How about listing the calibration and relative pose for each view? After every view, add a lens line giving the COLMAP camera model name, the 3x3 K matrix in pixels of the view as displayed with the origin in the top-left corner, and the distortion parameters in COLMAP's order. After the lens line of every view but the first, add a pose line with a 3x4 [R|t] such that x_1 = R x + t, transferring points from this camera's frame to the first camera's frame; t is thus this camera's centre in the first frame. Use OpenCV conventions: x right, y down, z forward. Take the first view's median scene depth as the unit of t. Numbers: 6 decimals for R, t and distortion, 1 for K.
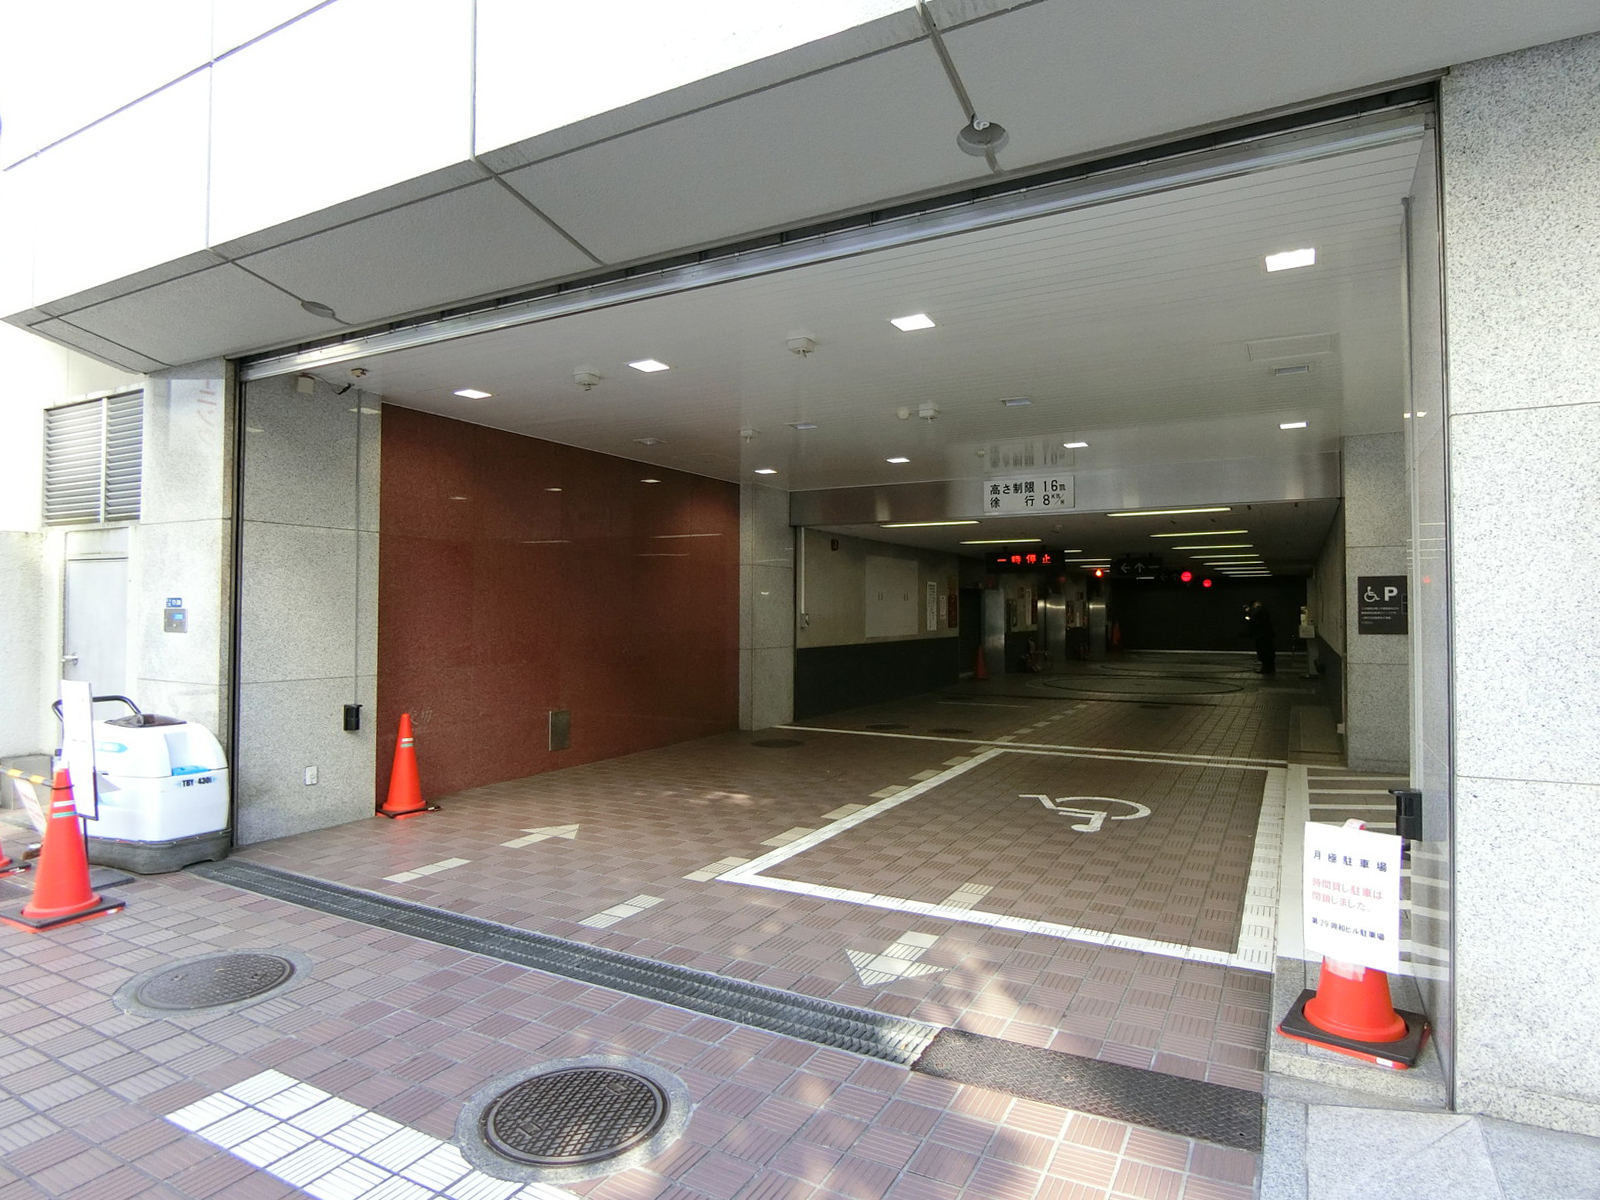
lens RADIAL K [[924.5, 0, 795.0], [0, 924.5, 594.4], [0, 0, 1]] dist [0.008155, 0.000870]
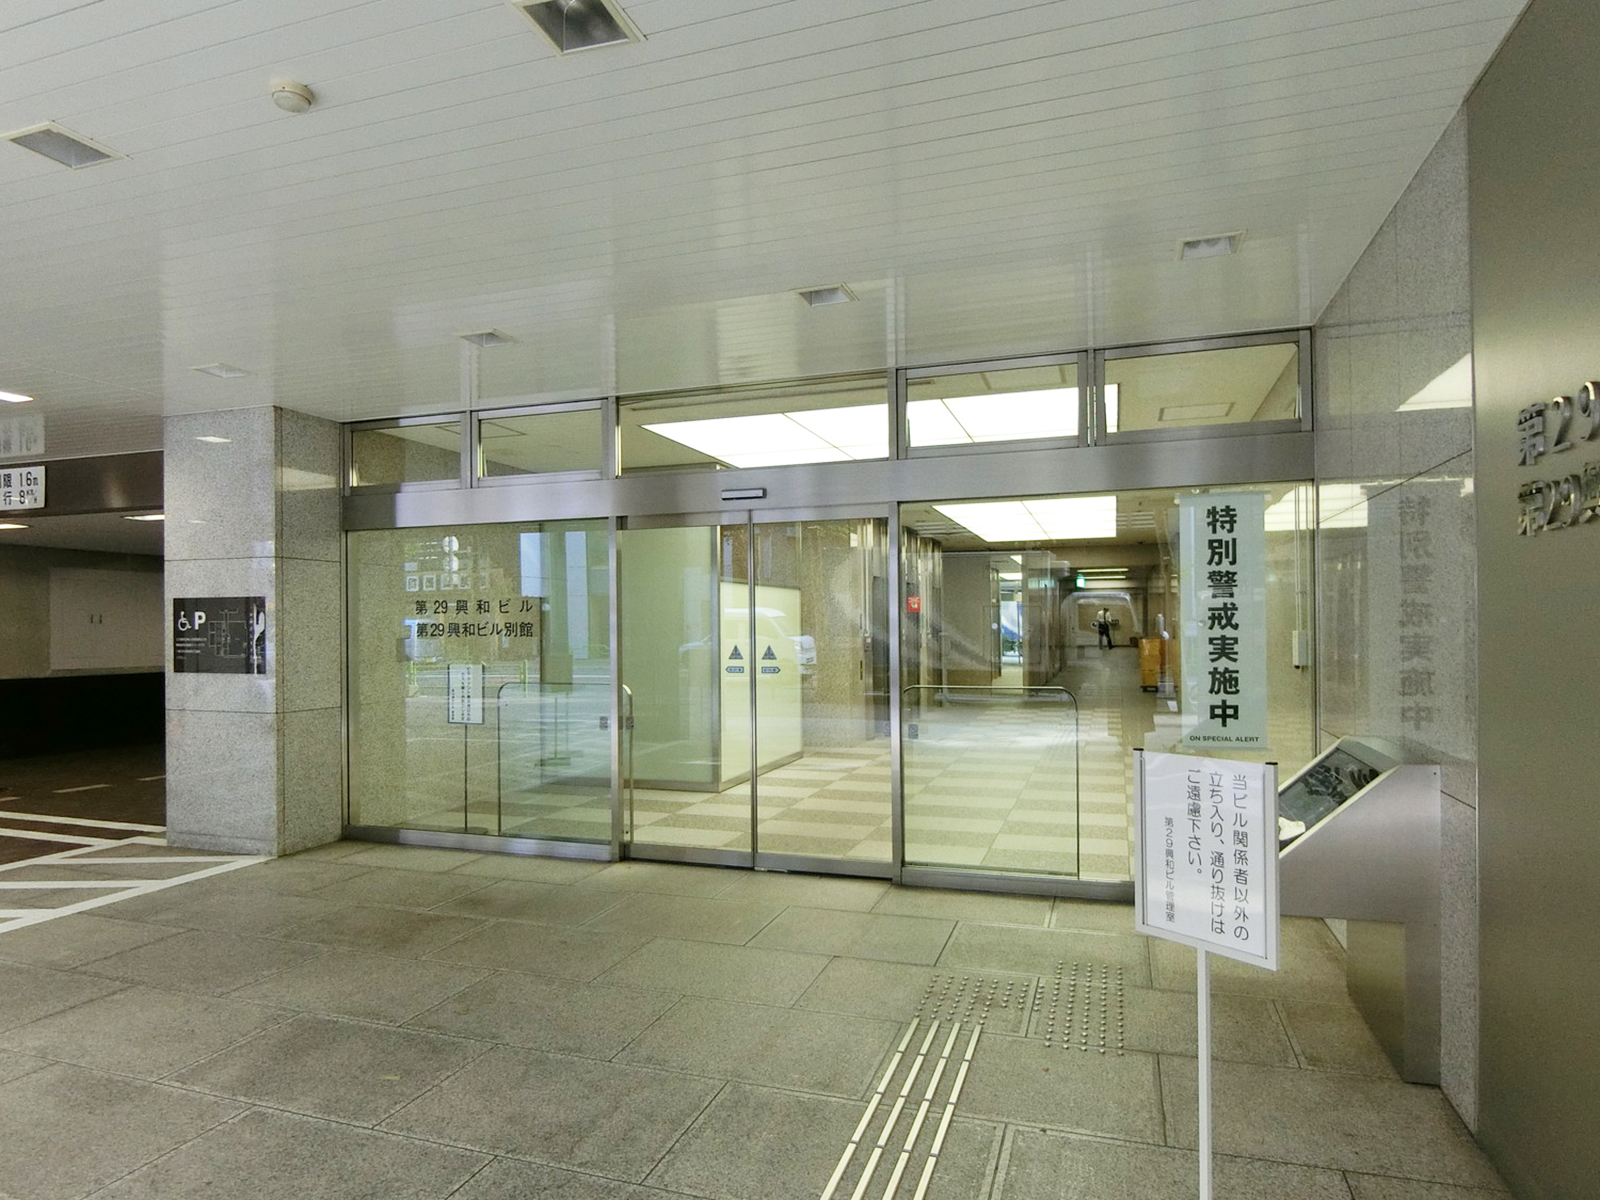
lens RADIAL K [[924.5, 0, 802.9], [0, 924.5, 613.3], [0, 0, 1]] dist [0.008155, 0.000870]
pose [[0.983218, 0.002274, 0.182423, 0.987711], [-0.002282, 0.999997, -0.000166, -0.007740], [-0.182423, -0.000254, 0.983220, 0.143838]]
